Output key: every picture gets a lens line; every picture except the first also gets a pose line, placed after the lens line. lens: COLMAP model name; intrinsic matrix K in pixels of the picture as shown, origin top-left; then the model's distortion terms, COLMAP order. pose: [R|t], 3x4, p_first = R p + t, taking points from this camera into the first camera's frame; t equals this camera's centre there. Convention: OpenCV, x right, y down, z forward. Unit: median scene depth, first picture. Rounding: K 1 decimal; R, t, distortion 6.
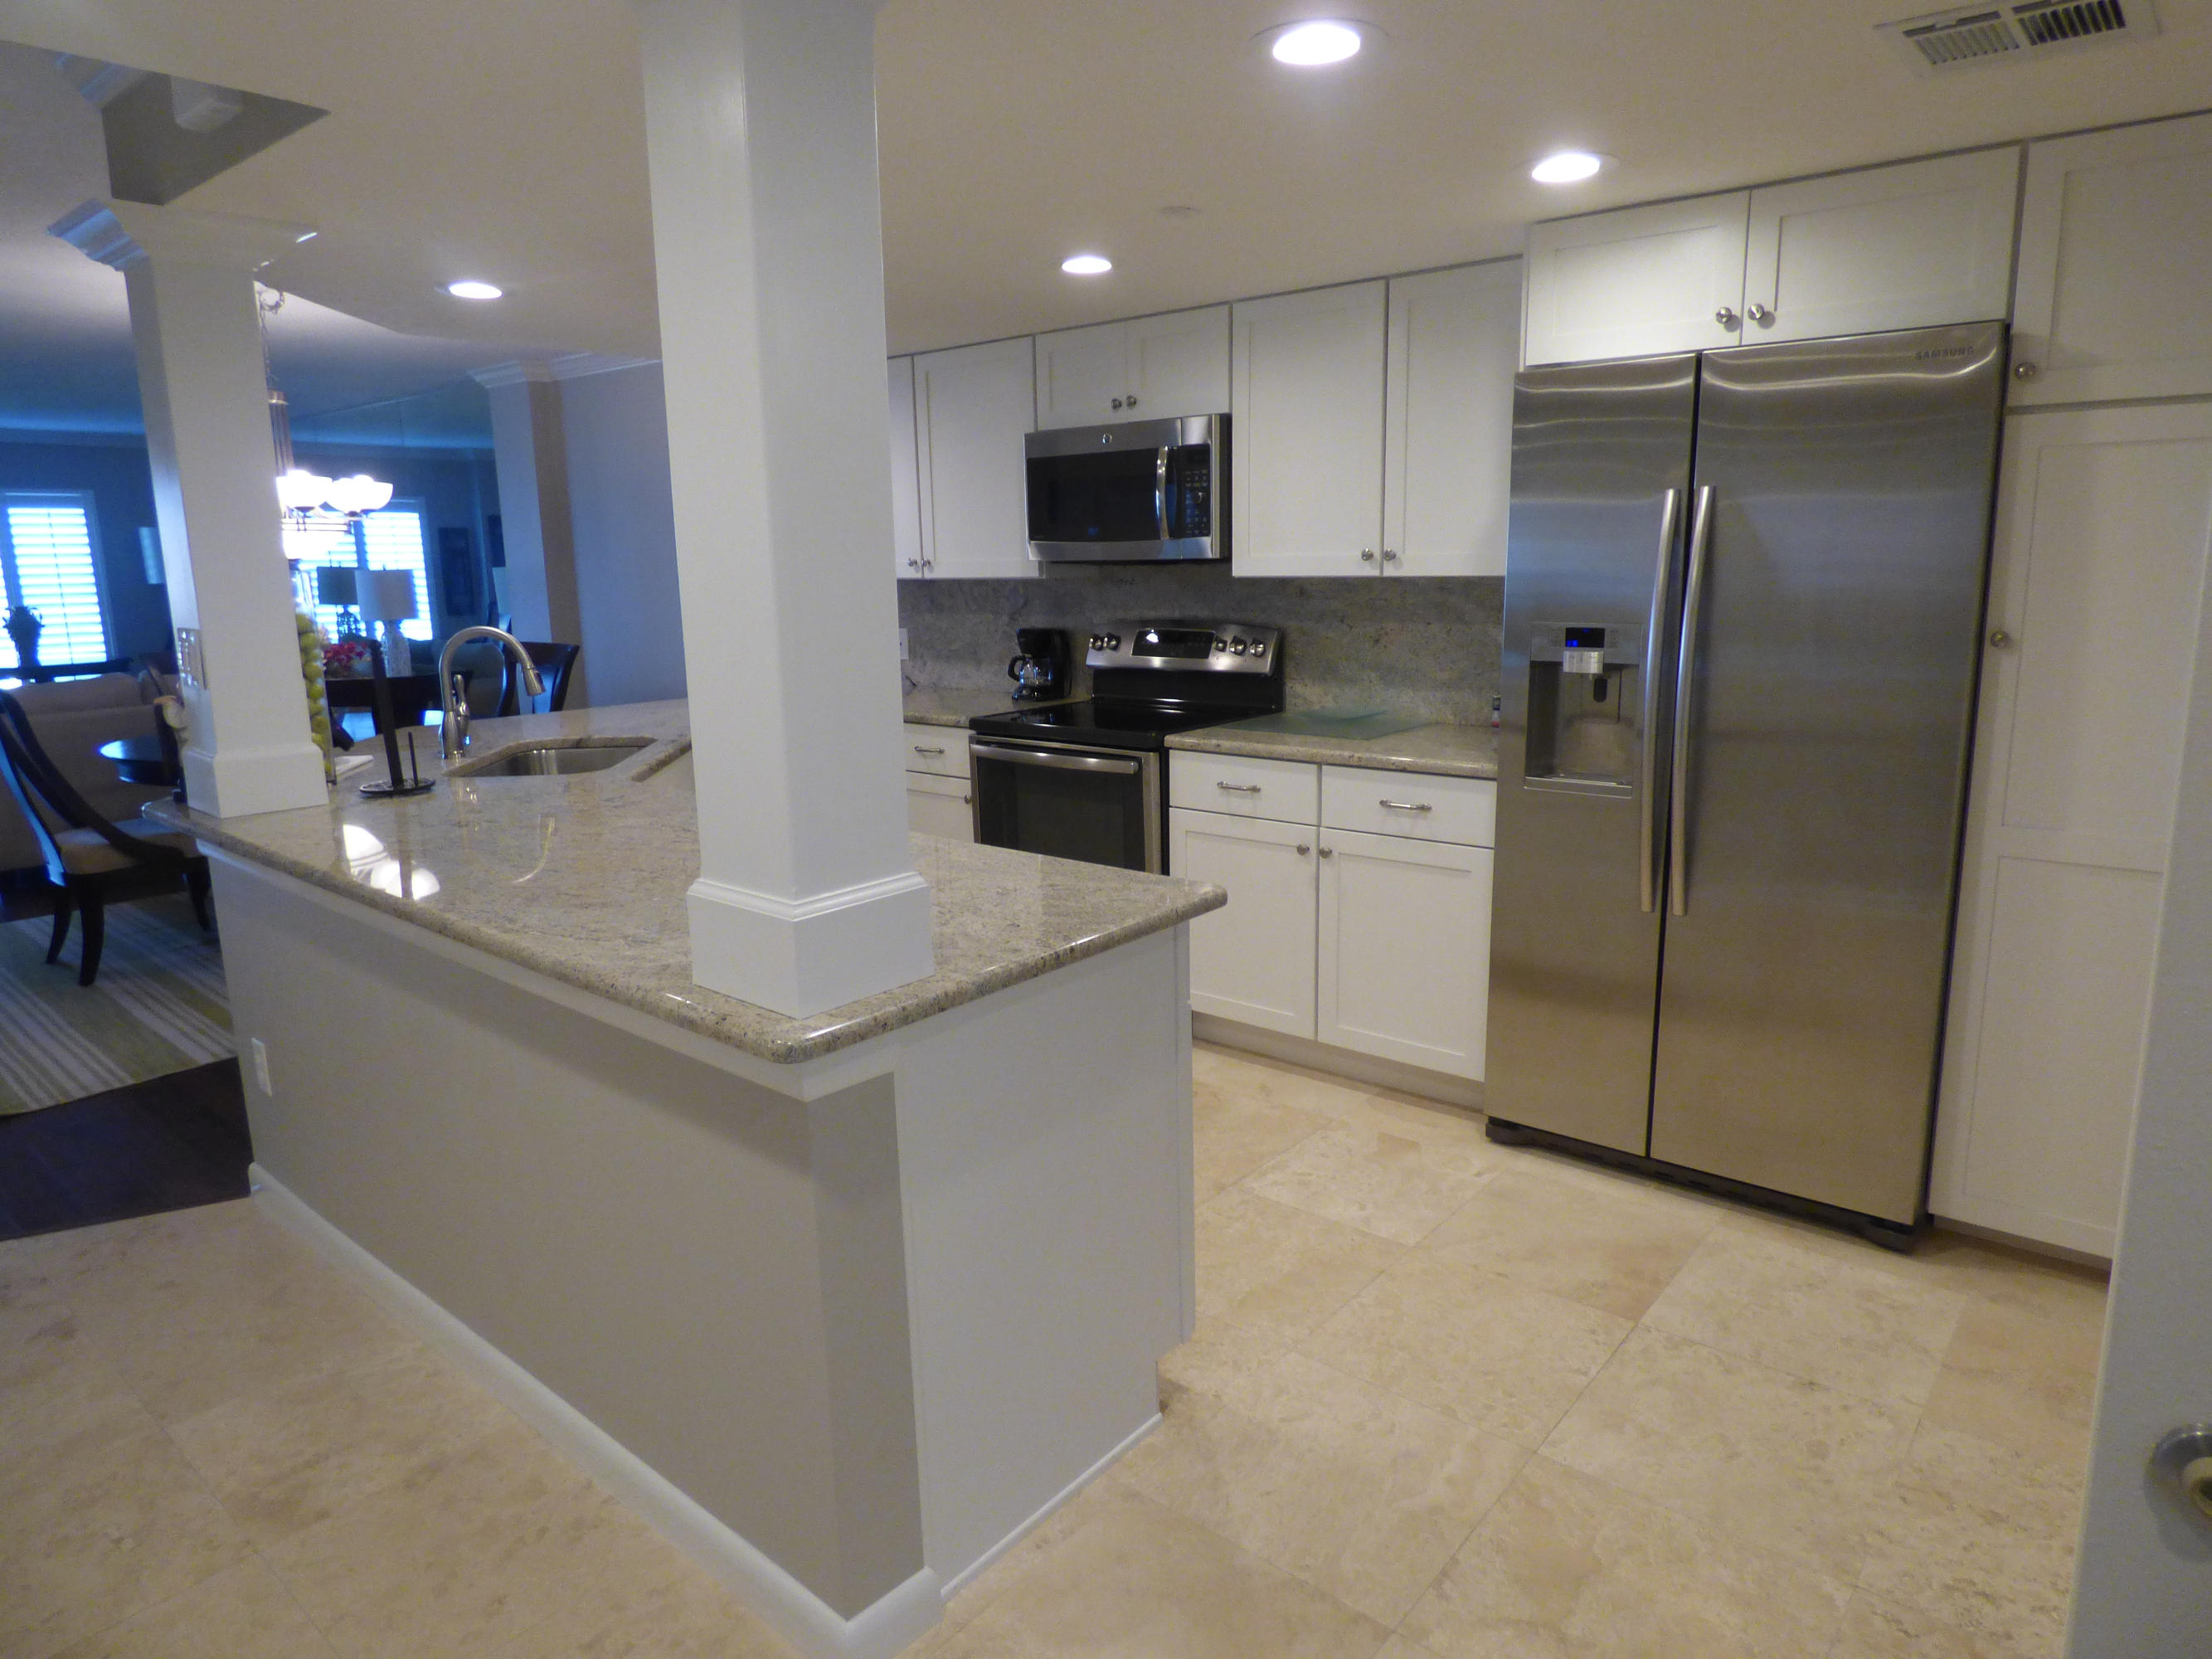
lens RADIAL K [[1341.2, 0, 1106.9], [0, 1341.2, 811.4], [0, 0, 1]] dist [0.001603, 0.001309]
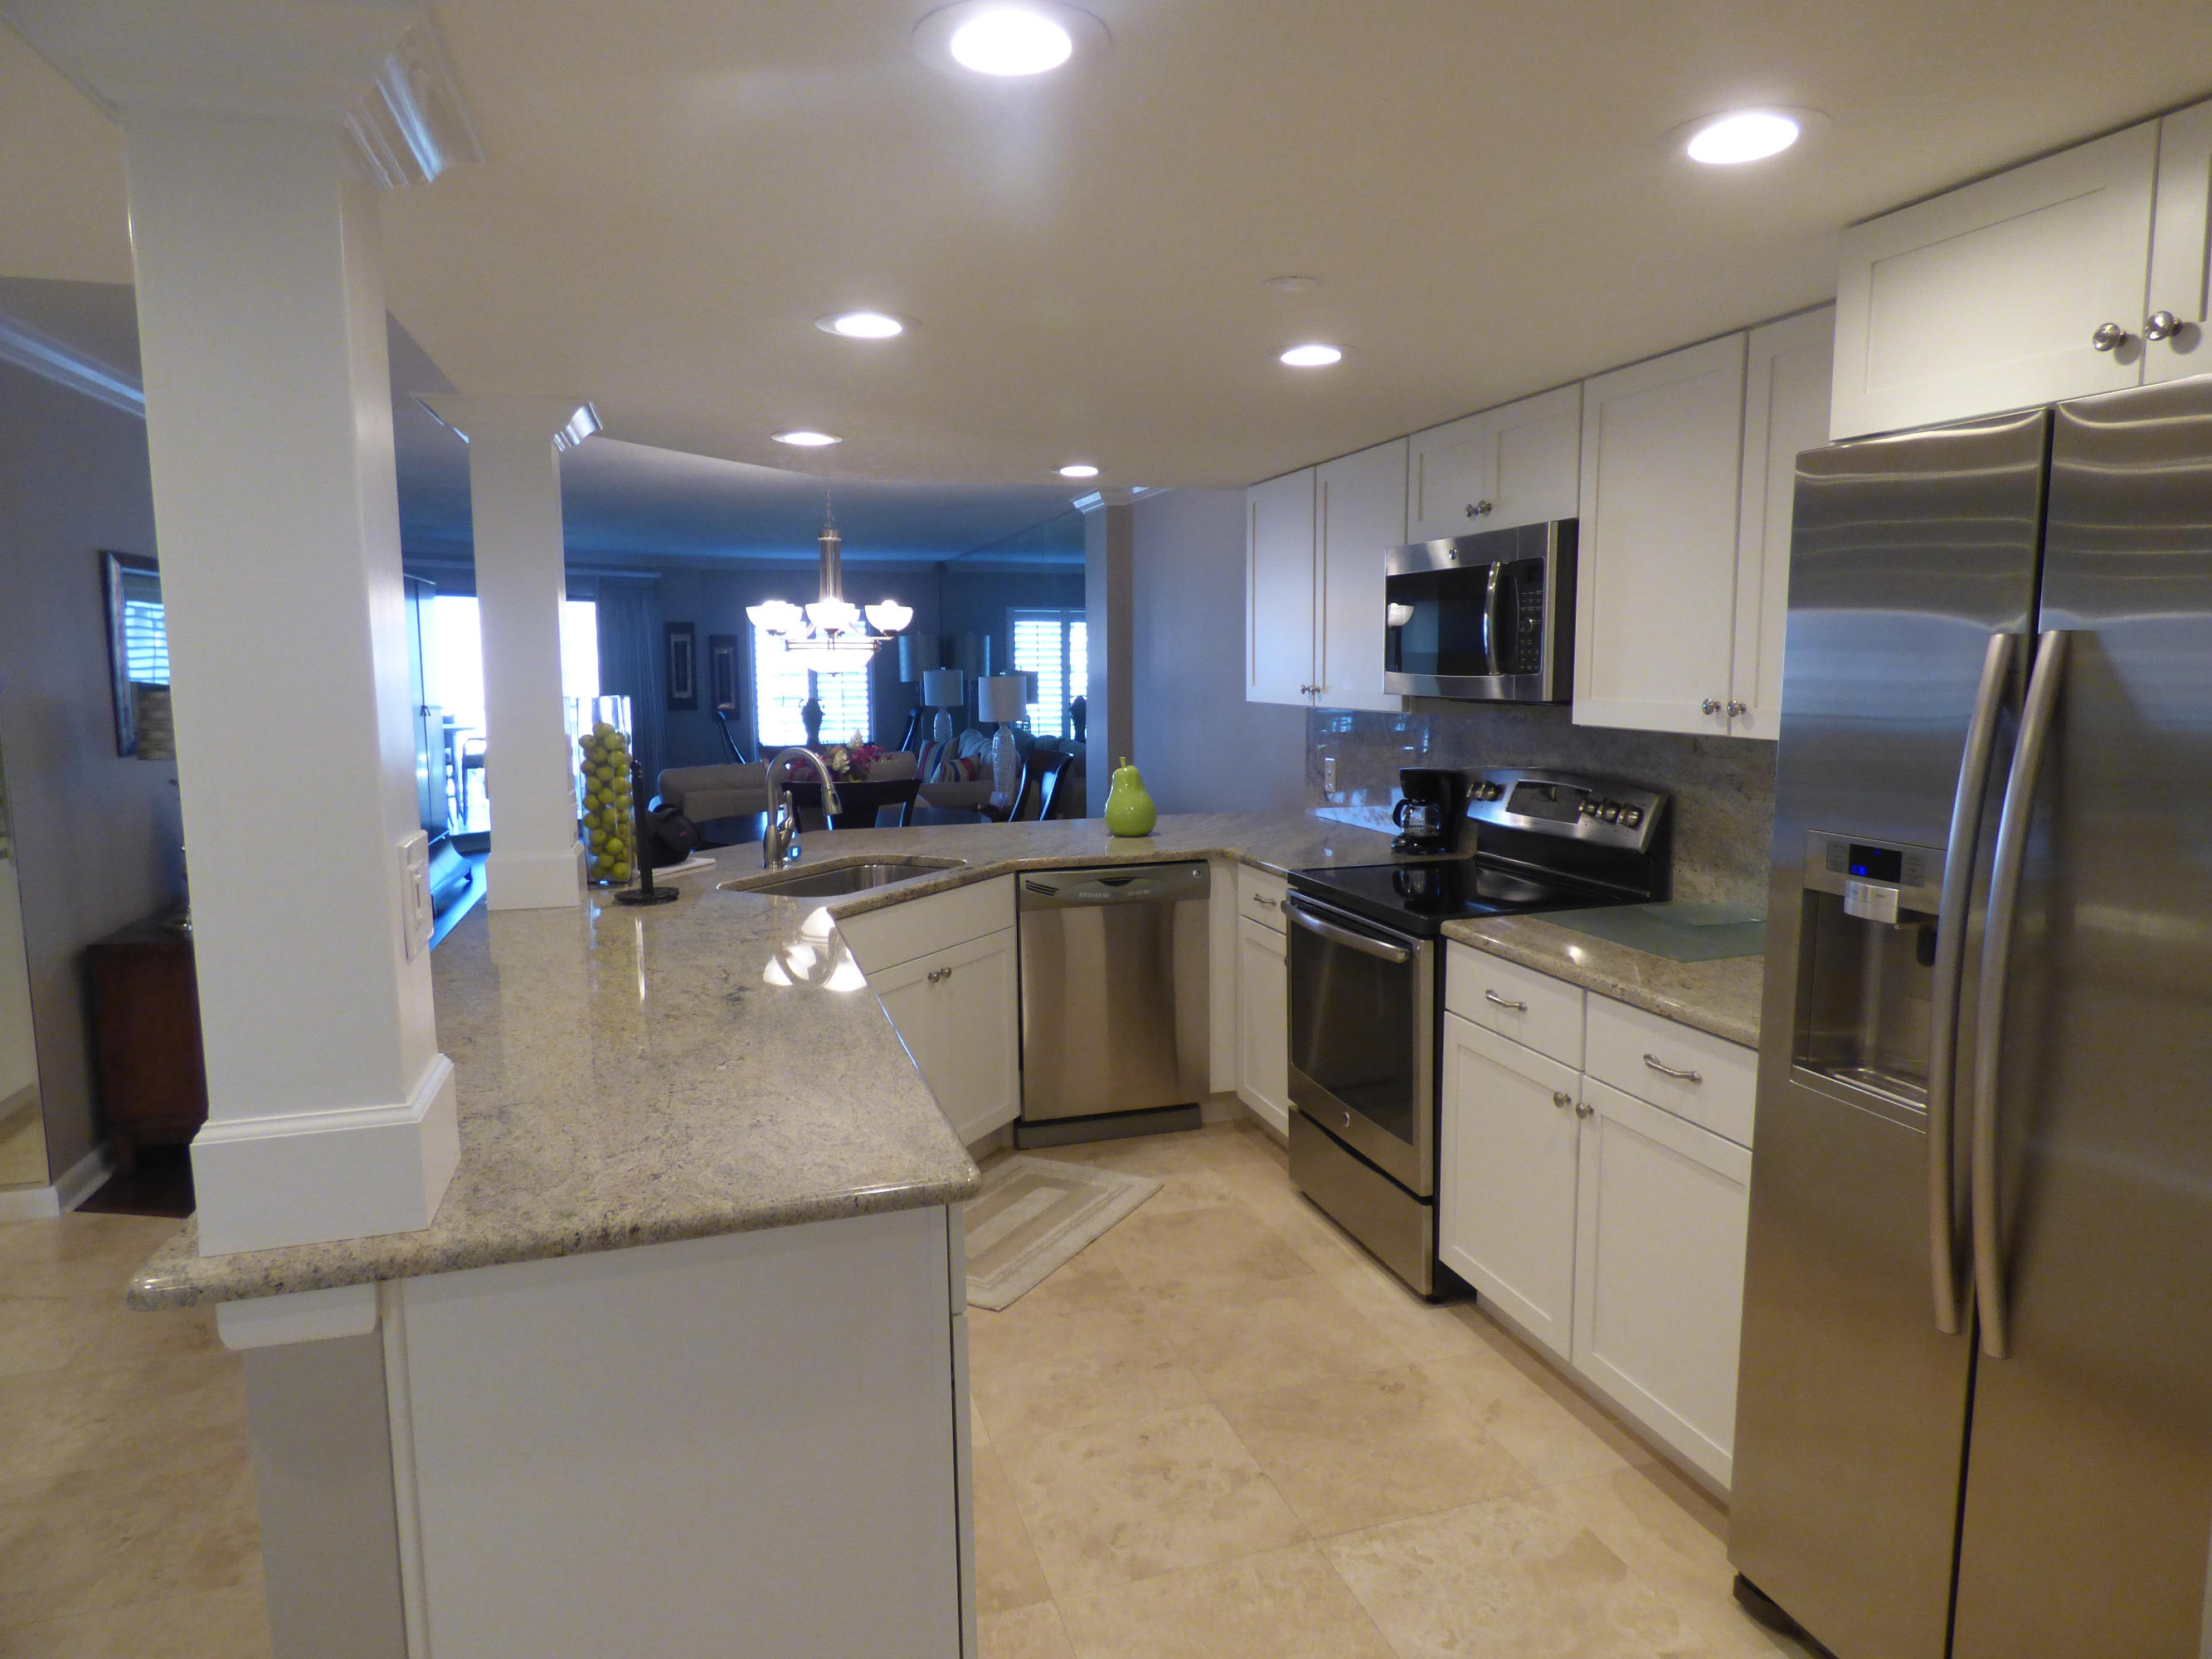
lens RADIAL K [[1341.2, 0, 1106.9], [0, 1341.2, 811.4], [0, 0, 1]] dist [0.001603, 0.001309]
pose [[0.845668, 0.073571, -0.528614, 0.304594], [-0.110533, 0.993122, -0.038608, -0.071100], [0.522138, 0.091079, 0.847984, 0.222454]]
